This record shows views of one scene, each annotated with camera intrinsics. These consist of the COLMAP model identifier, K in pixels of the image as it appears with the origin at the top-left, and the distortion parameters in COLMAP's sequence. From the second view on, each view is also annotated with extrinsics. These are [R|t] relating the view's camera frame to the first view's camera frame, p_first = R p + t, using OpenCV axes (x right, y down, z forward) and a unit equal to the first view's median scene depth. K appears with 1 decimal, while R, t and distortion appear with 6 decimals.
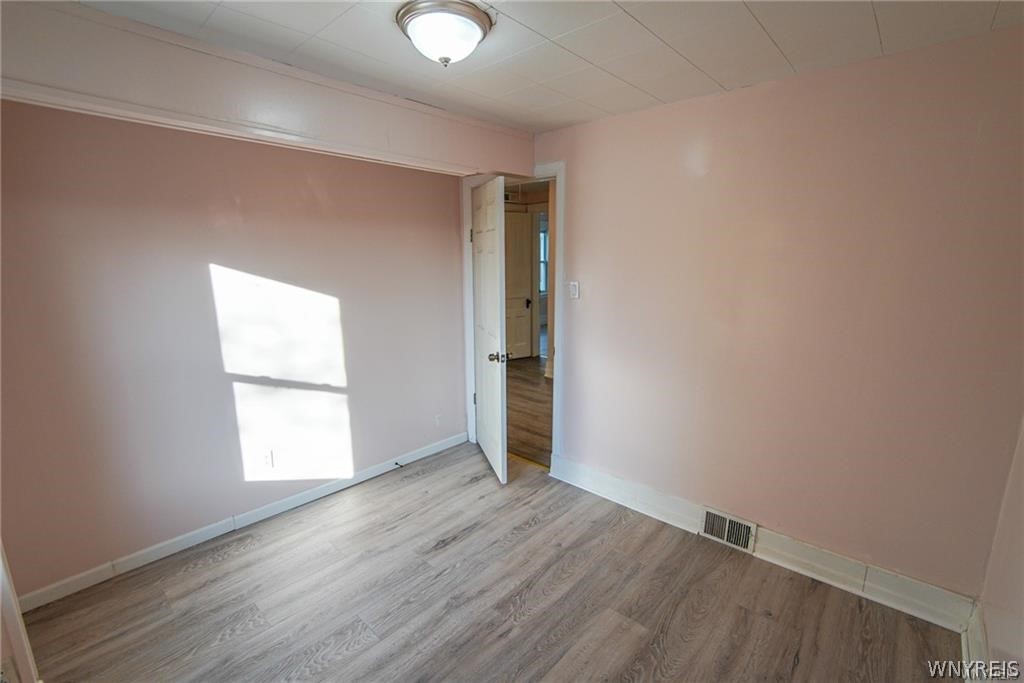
lens RADIAL K [[456.0, 0, 506.9], [0, 456.0, 339.0], [0, 0, 1]] dist [-0.030086, 0.004179]
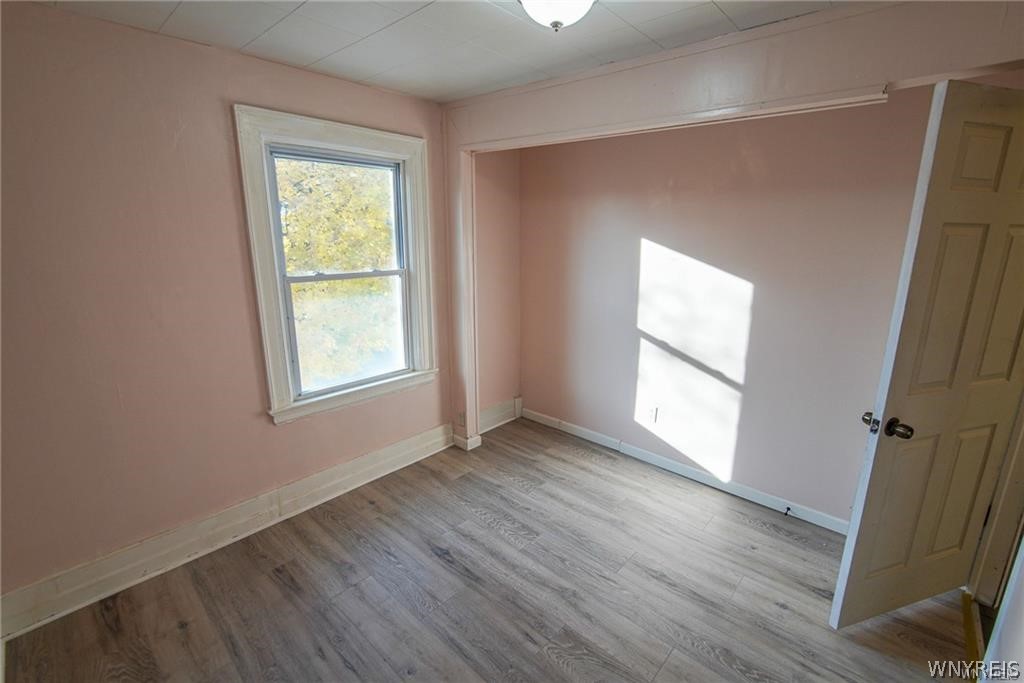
lens RADIAL K [[456.0, 0, 510.2], [0, 456.0, 336.6], [0, 0, 1]] dist [-0.030086, 0.004179]
pose [[0.006743, 0.232077, -0.972674, 0.578928], [-0.195477, 0.954236, 0.226322, -0.114423], [0.980685, 0.188609, 0.051800, 0.601408]]
